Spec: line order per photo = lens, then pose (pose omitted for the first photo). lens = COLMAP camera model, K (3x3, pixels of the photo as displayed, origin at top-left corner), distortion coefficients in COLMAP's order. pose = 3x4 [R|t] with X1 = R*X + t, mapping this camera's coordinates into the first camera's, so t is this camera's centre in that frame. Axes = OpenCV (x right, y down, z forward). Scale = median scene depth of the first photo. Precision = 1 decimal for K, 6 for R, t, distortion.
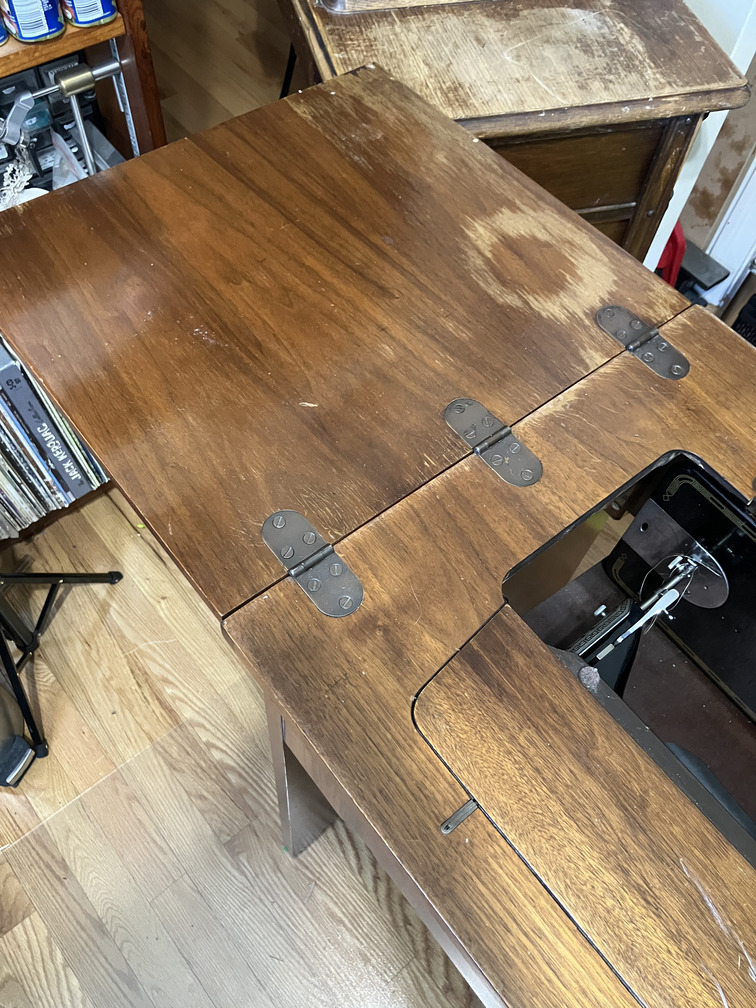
lens RADIAL K [[833.1, 0, 378.0], [0, 833.1, 504.0], [0, 0, 1]] dist [0.002056, 0.007512]
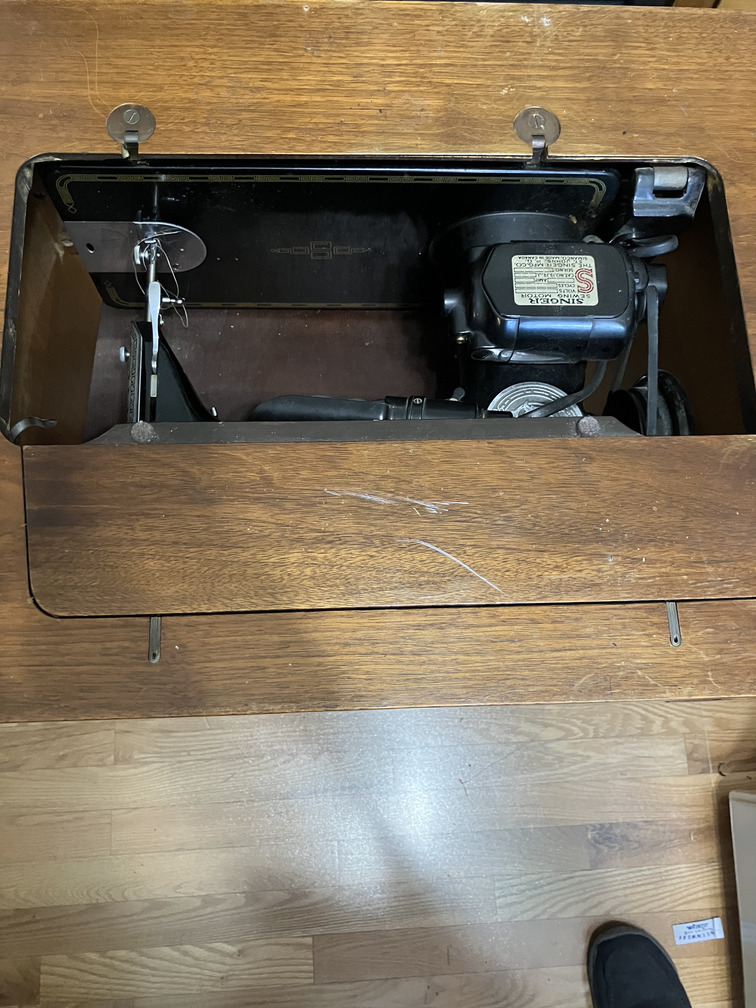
lens RADIAL K [[840.6, 0, 378.0], [0, 840.6, 504.0], [0, 0, 1]] dist [0.004688, -0.002651]
pose [[0.603936, -0.779514, 0.166187, 0.211782], [0.675778, 0.611356, 0.411786, 0.049923], [-0.422593, -0.136387, 0.895999, 0.031585]]
